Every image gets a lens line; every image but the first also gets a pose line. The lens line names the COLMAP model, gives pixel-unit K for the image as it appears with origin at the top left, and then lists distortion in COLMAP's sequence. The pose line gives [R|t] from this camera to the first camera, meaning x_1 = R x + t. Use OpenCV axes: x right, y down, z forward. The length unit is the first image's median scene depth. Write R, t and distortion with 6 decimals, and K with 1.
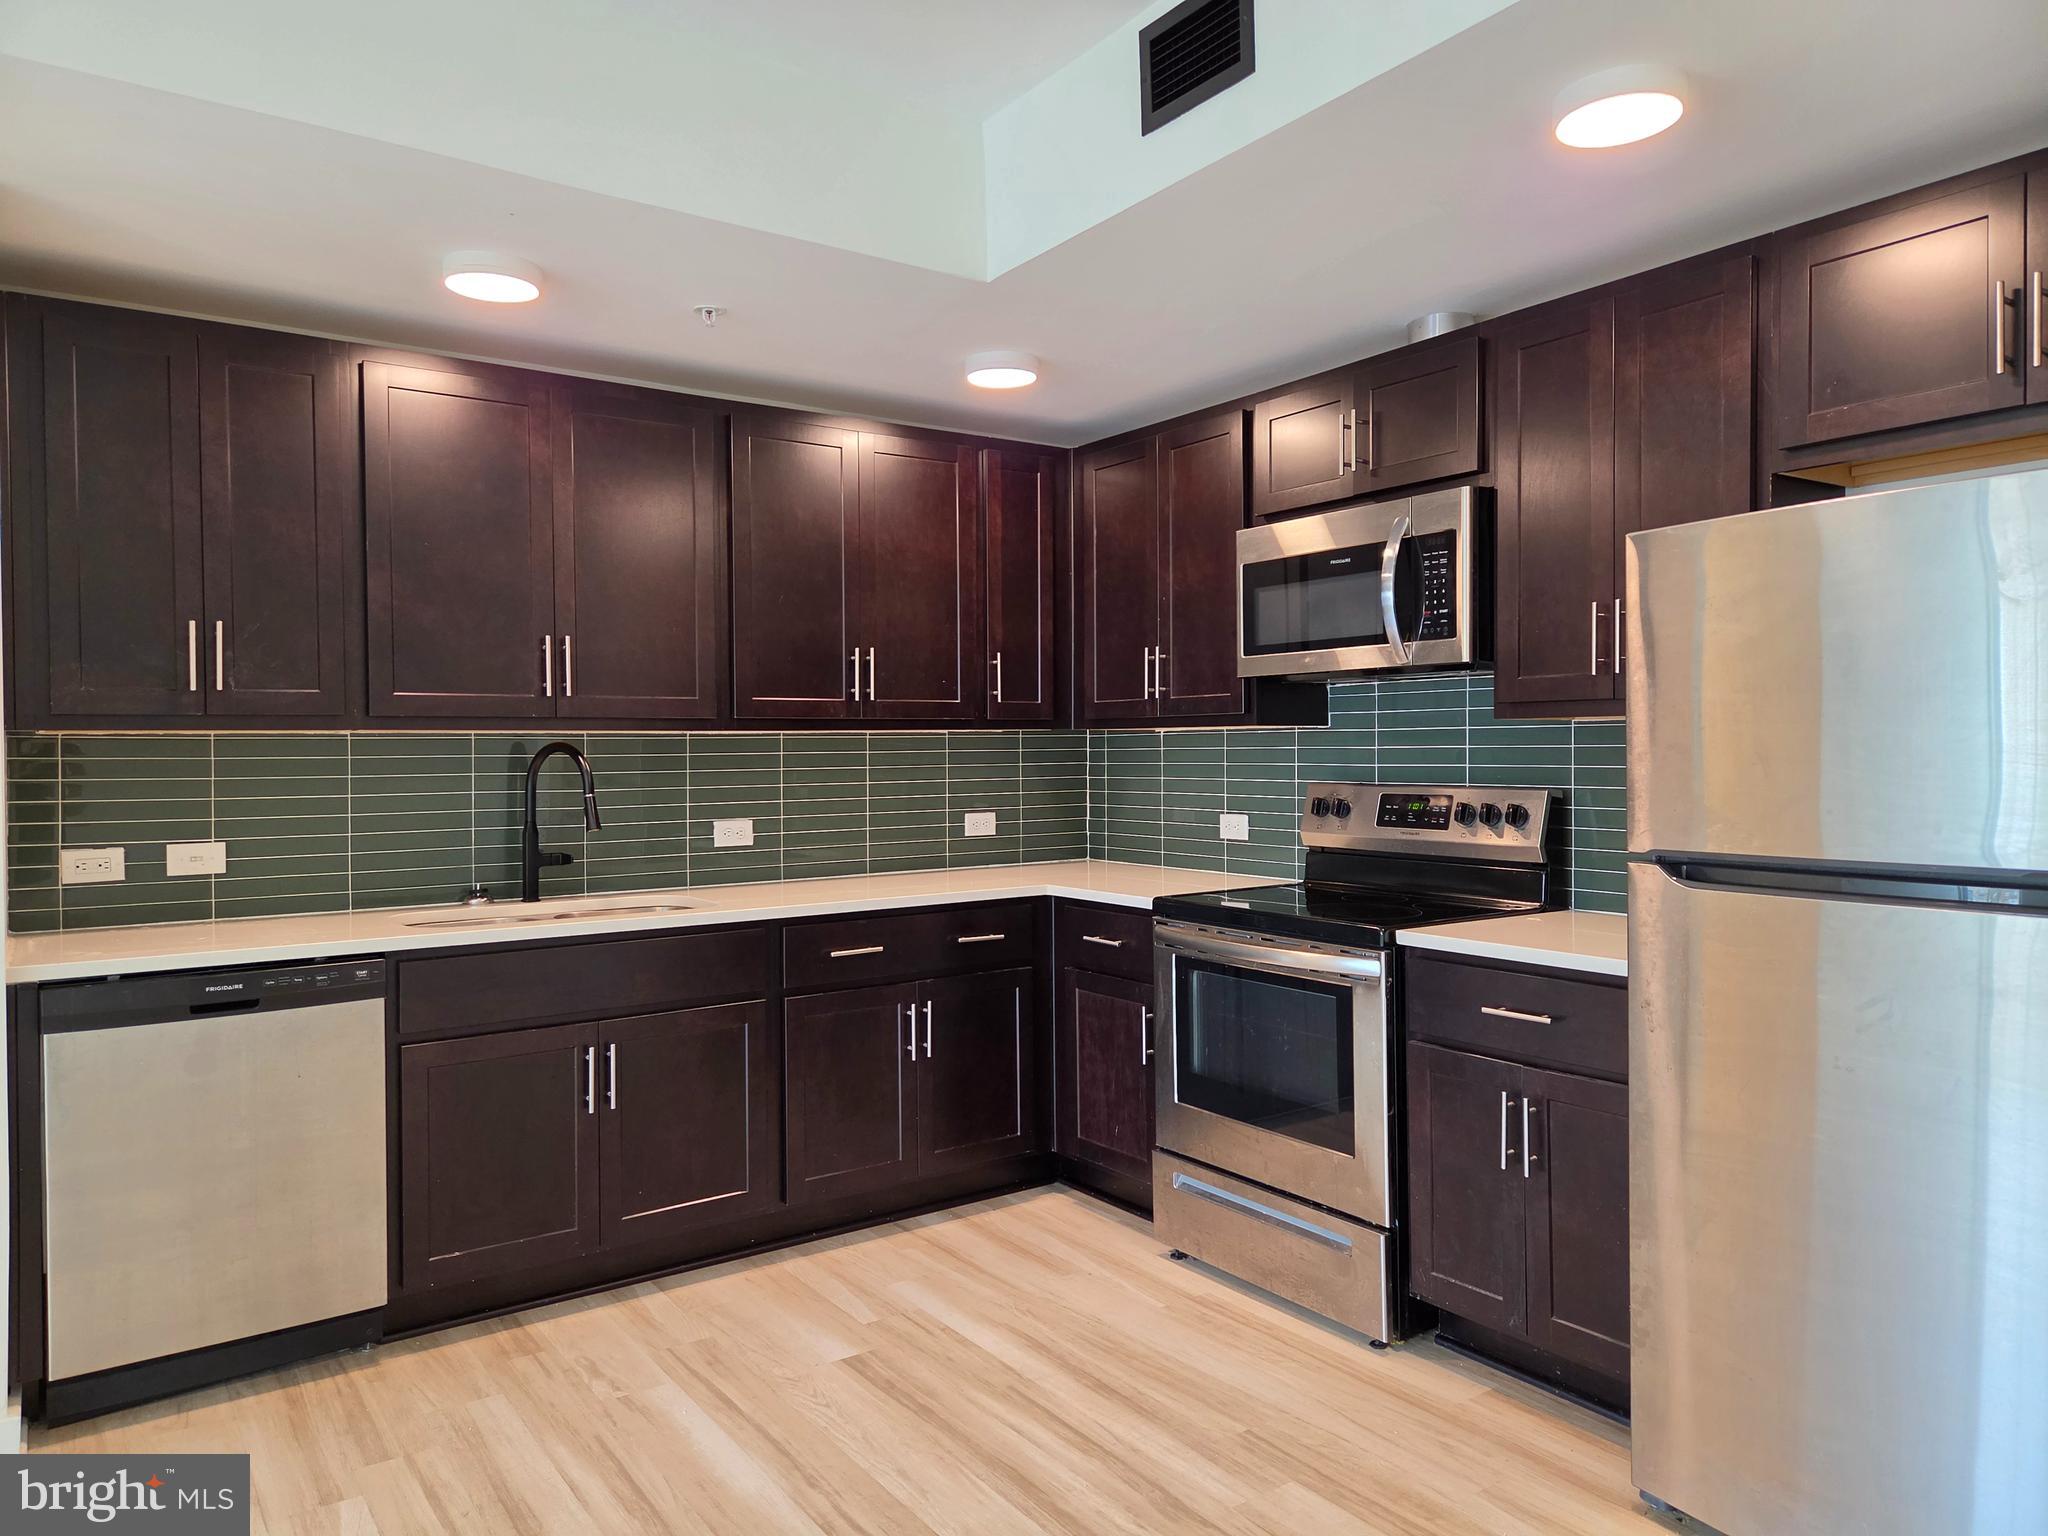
lens RADIAL K [[1372.0, 0, 1008.9], [0, 1372.0, 758.4], [0, 0, 1]] dist [0.071559, -0.063470]
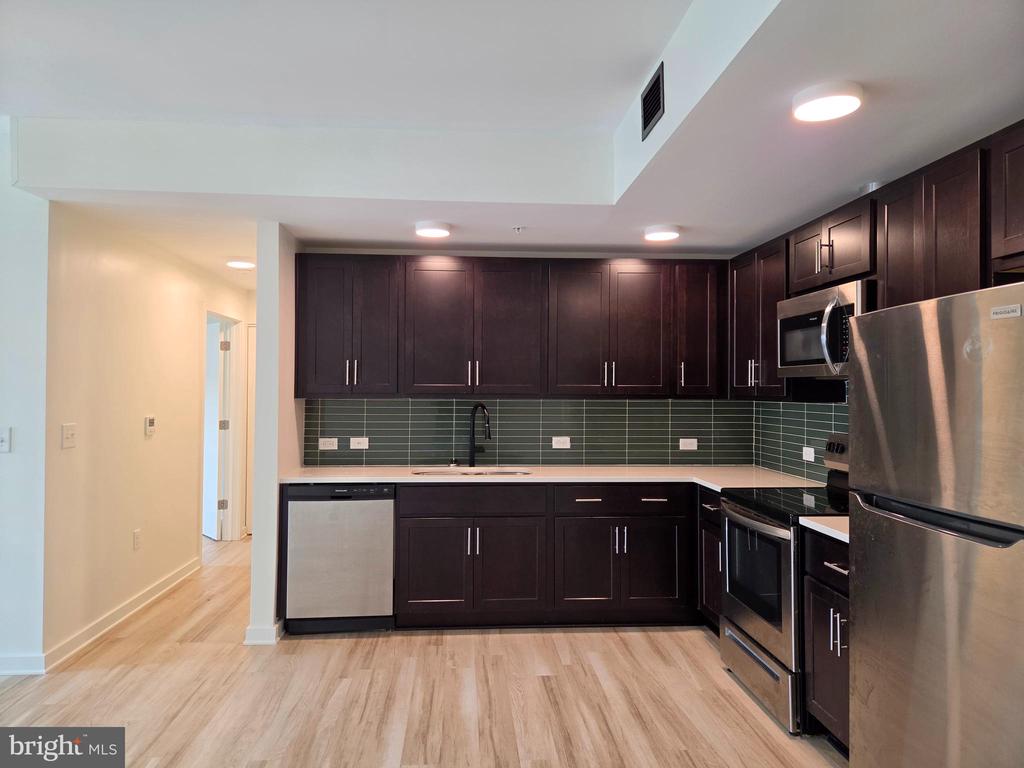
lens RADIAL K [[688.6, 0, 504.8], [0, 688.6, 374.1], [0, 0, 1]] dist [0.070852, -0.059793]
pose [[0.857655, 0.001925, -0.514221, 0.383139], [-0.016116, 0.999602, -0.023137, -0.039484], [0.513972, 0.028131, 0.857345, -0.040427]]
